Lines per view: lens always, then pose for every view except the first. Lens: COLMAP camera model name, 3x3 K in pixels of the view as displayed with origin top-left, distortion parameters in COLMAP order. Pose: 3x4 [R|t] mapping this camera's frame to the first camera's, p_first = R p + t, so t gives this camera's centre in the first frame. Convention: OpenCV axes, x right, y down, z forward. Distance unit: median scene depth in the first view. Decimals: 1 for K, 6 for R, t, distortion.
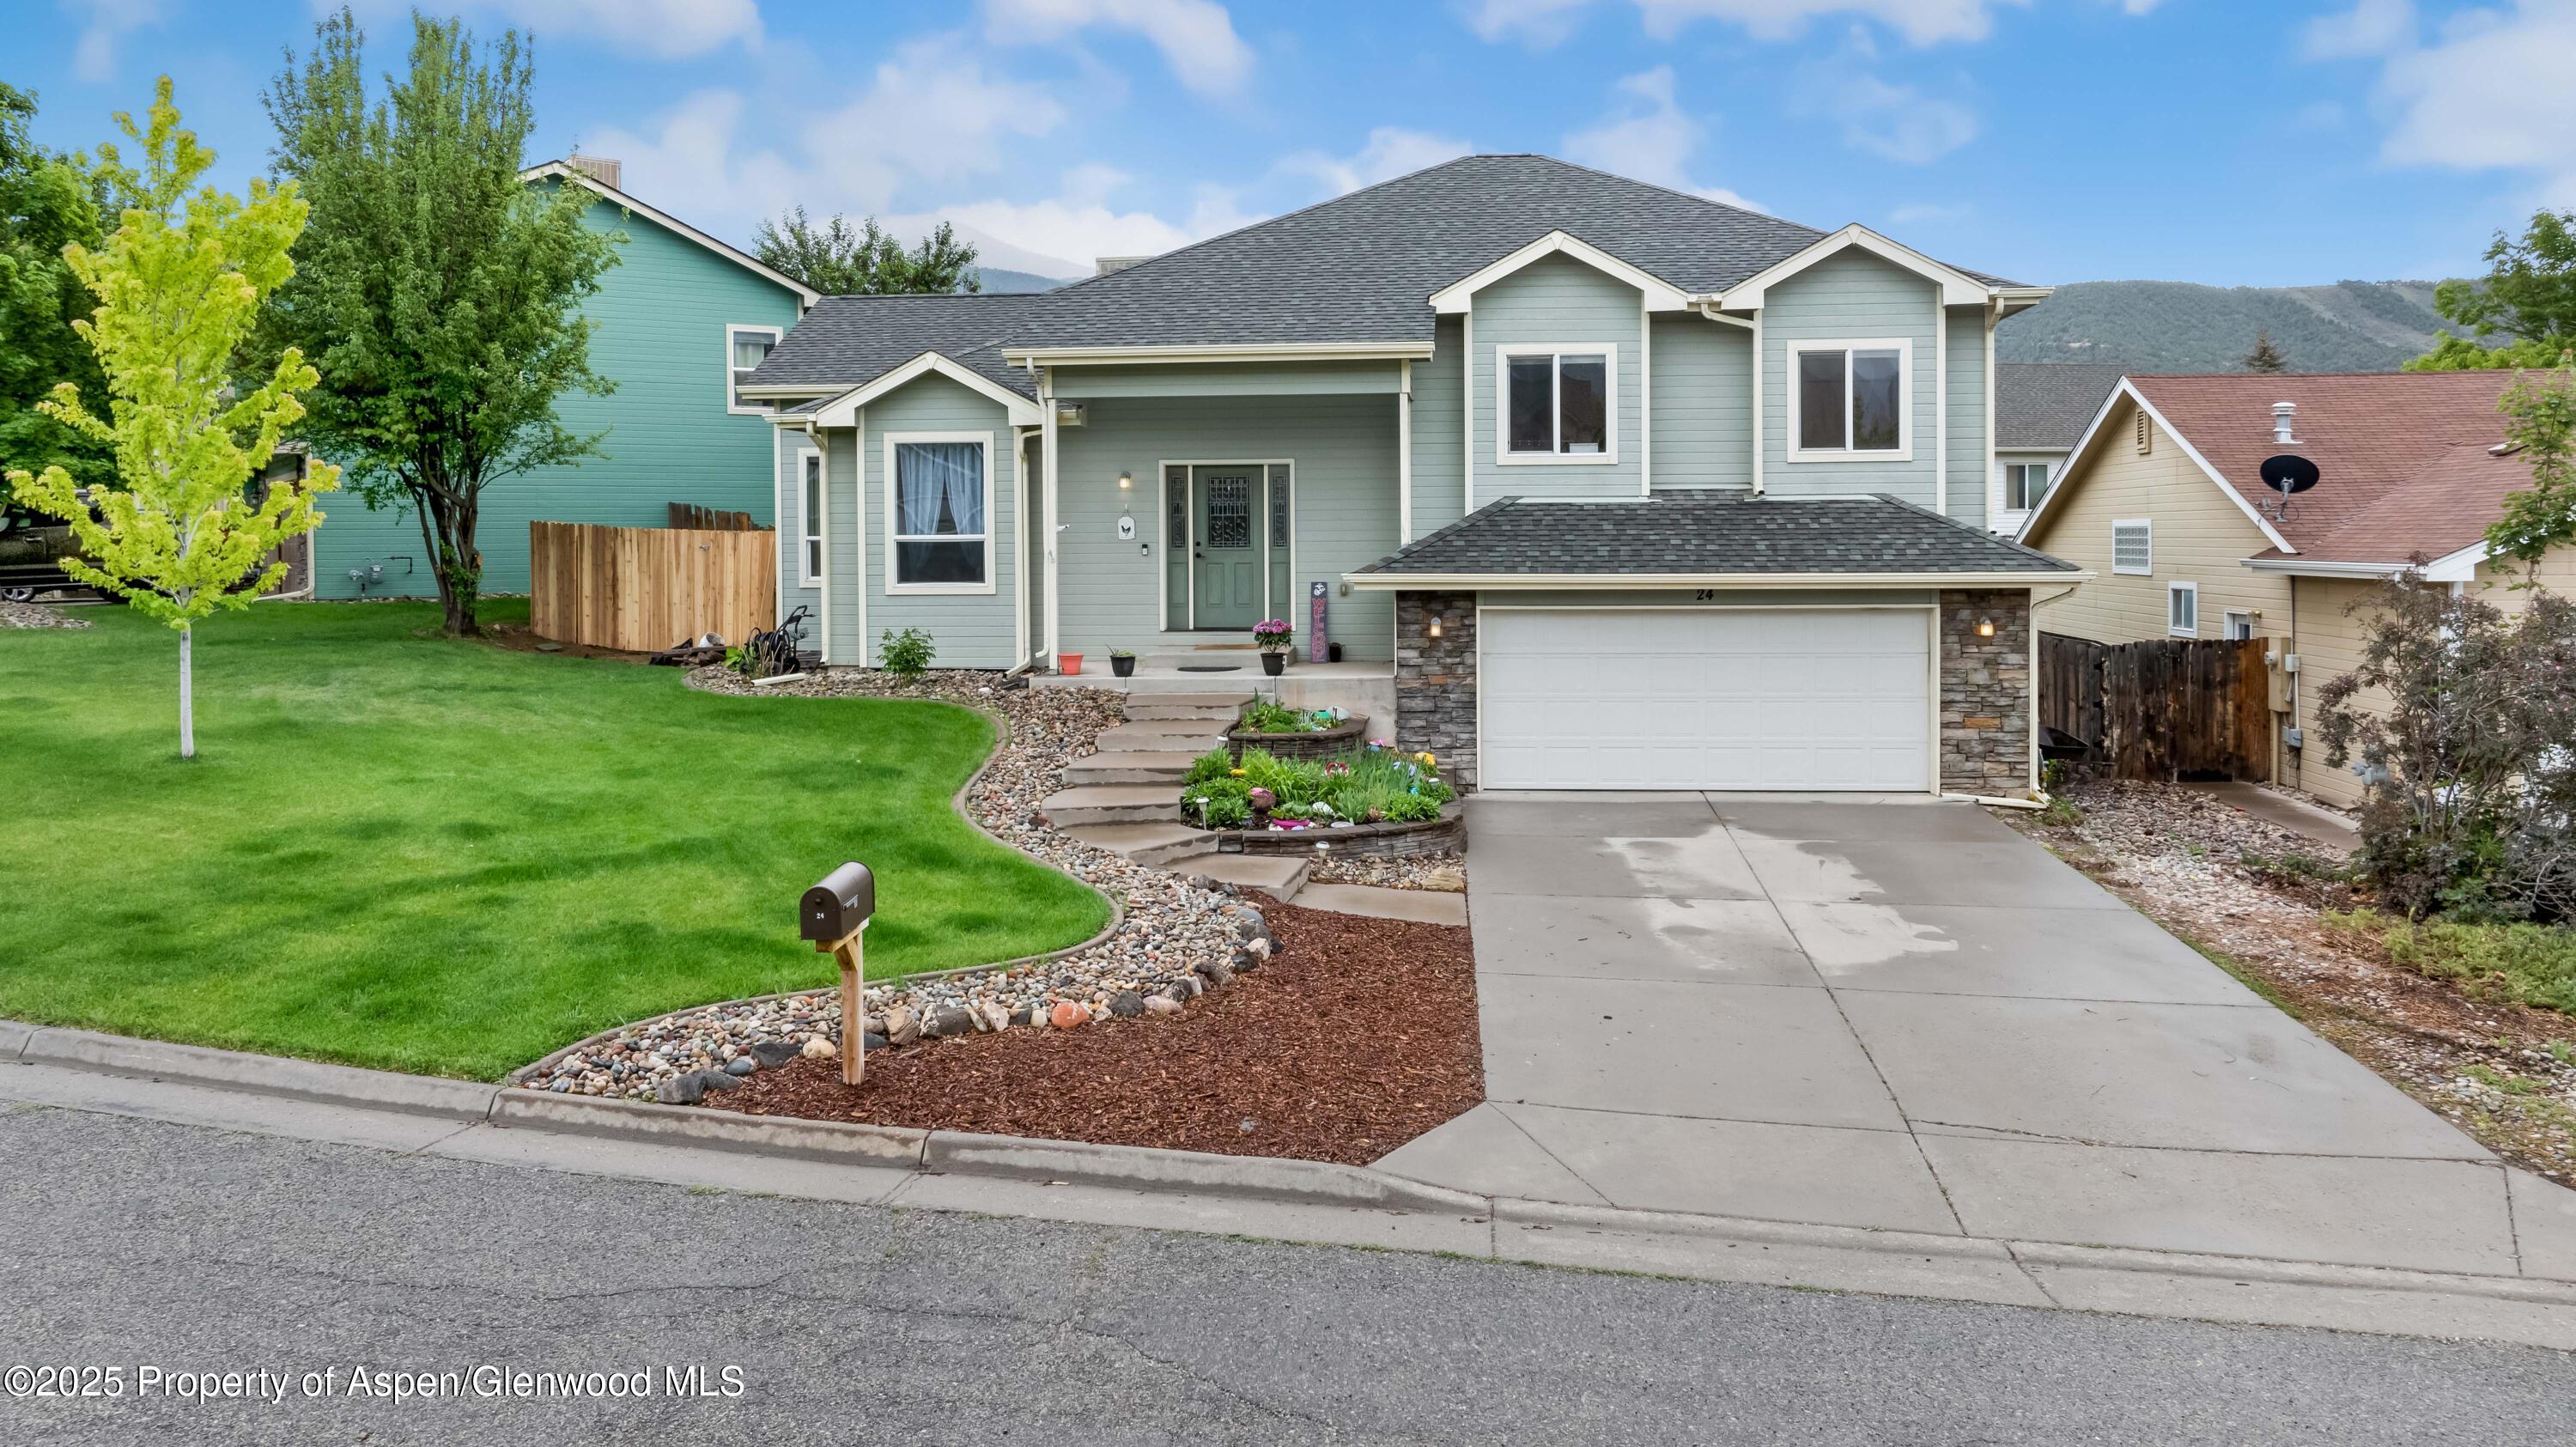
lens RADIAL K [[1807.2, 0, 1161.0], [0, 1807.2, 665.8], [0, 0, 1]] dist [0.002779, -0.057421]
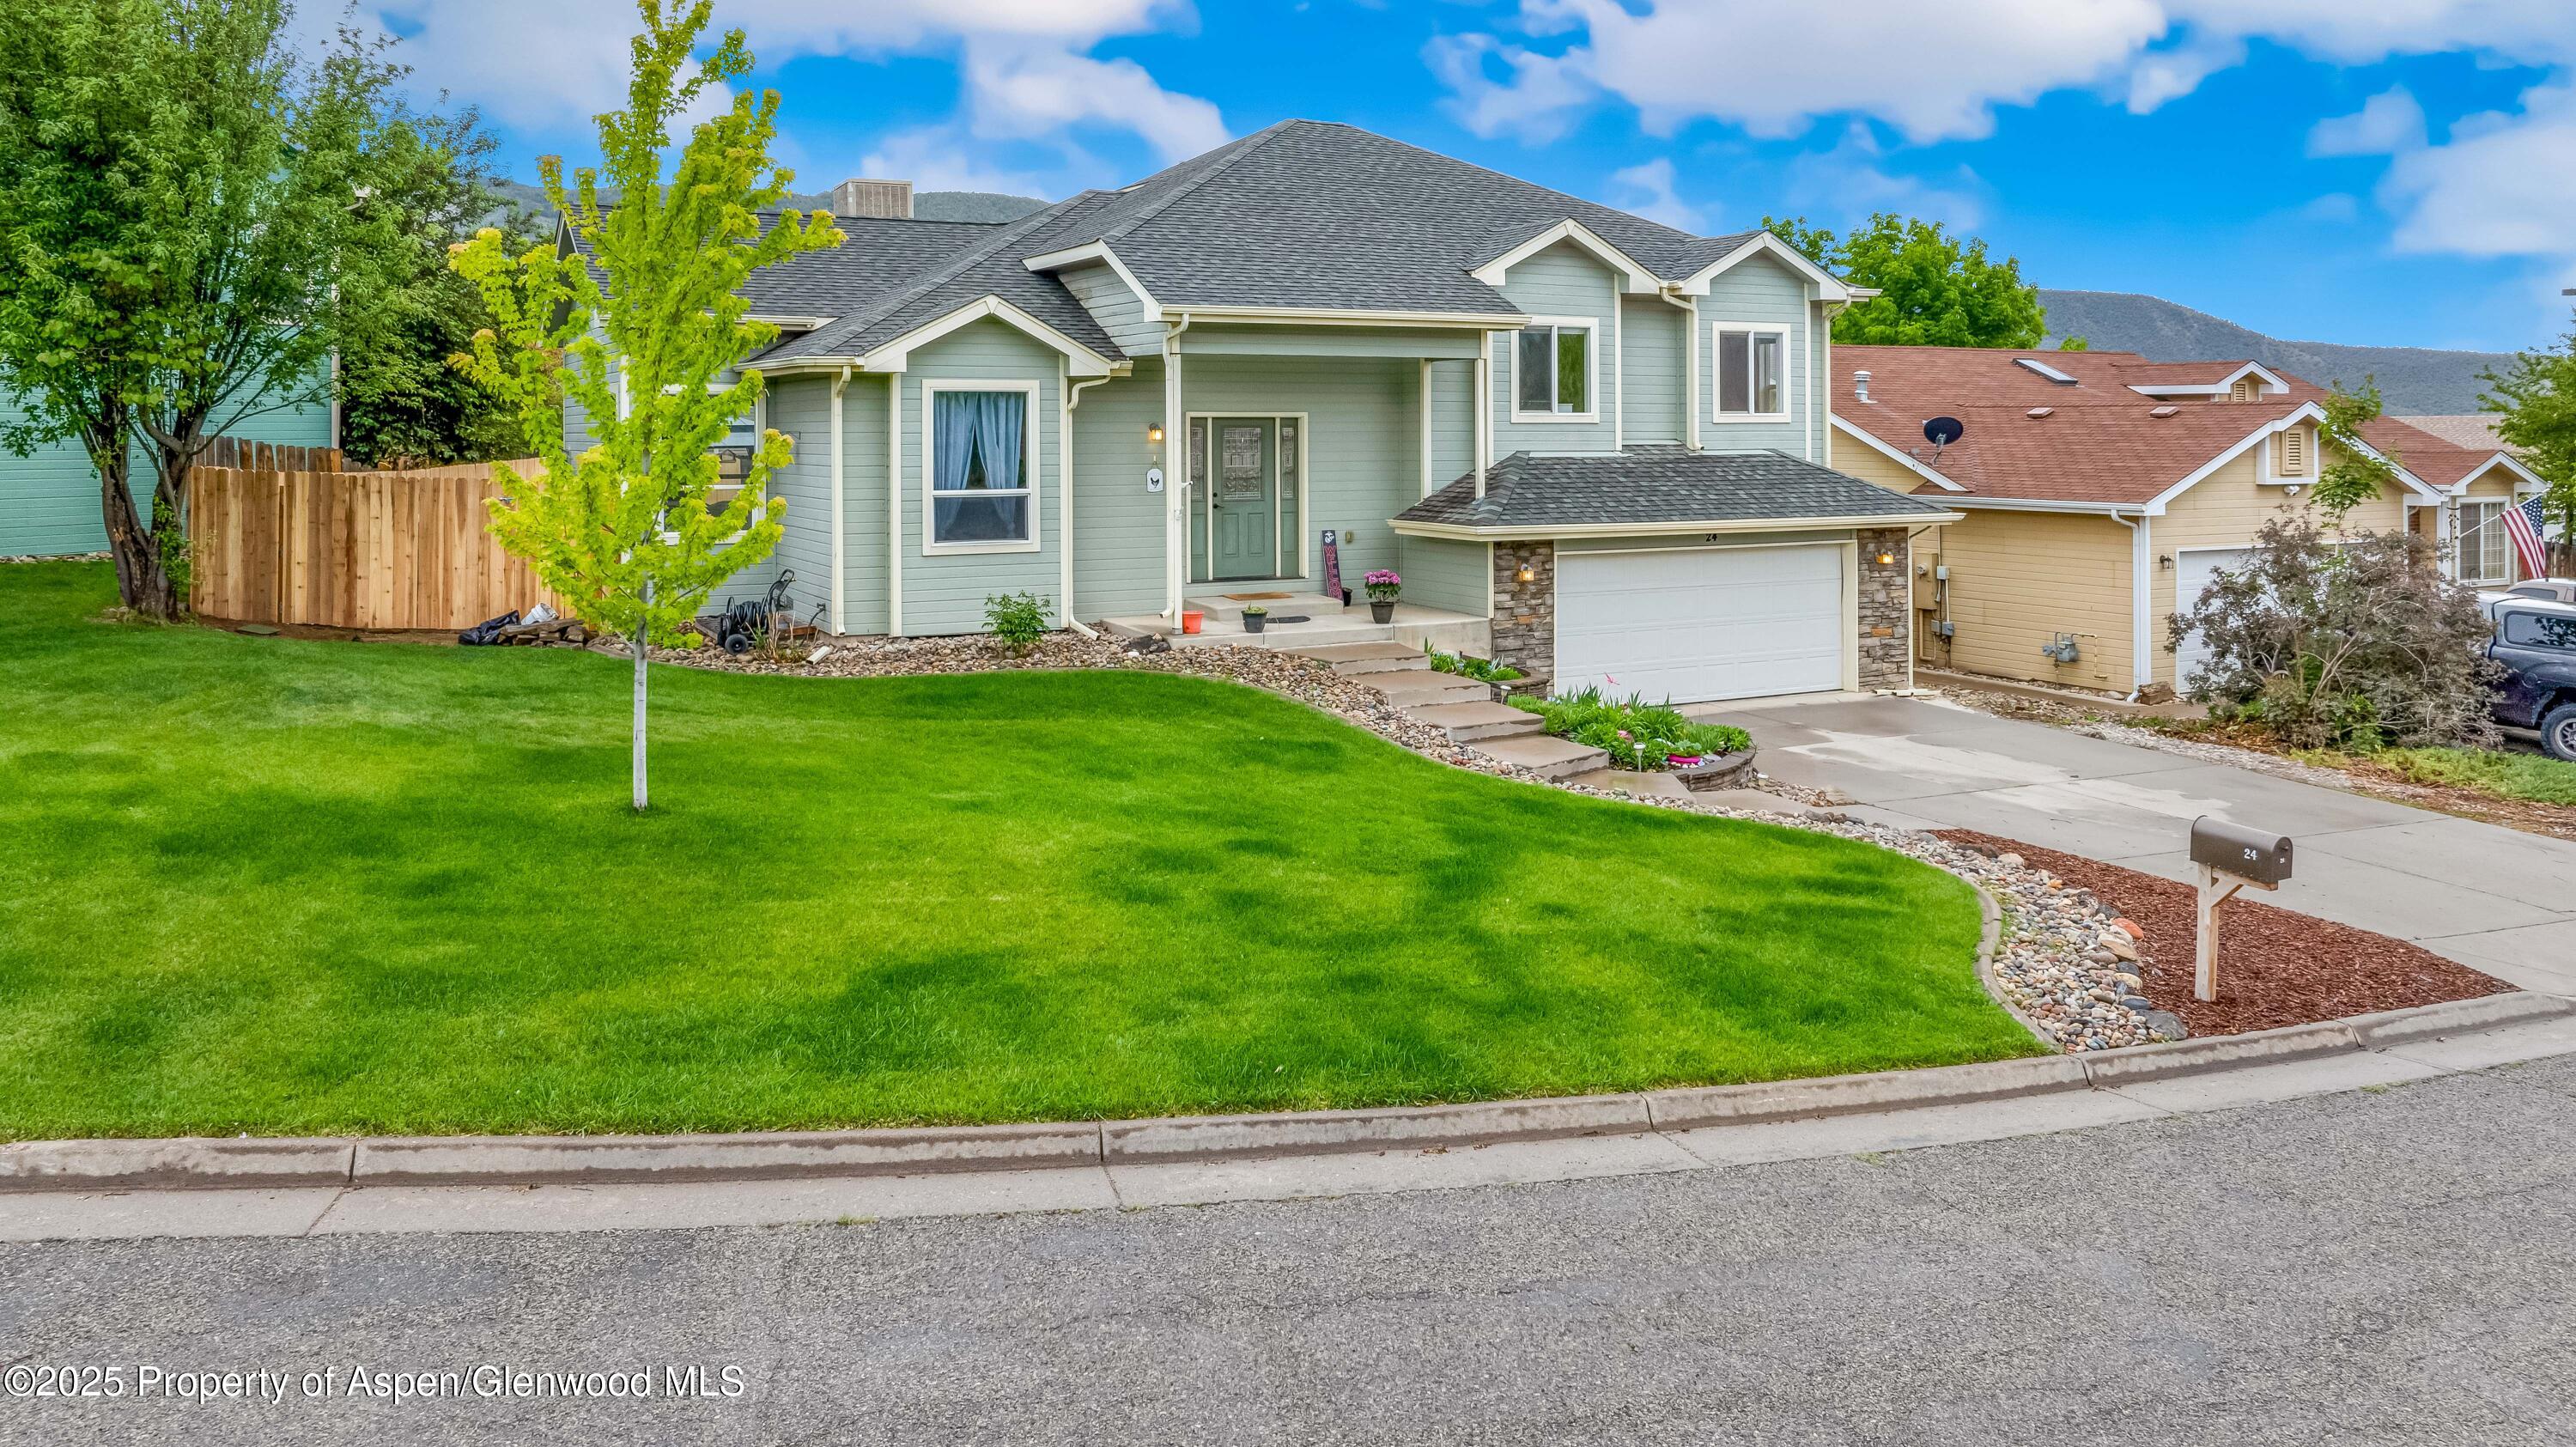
lens RADIAL K [[1856.0, 0, 1288.2], [0, 1856.0, 523.9], [0, 0, 1]] dist [-0.024662, -0.002004]
pose [[0.835751, -0.023268, 0.548615, -0.570611], [0.038014, 0.999156, -0.015534, -0.037686], [-0.547791, 0.033838, 0.835931, 0.129051]]
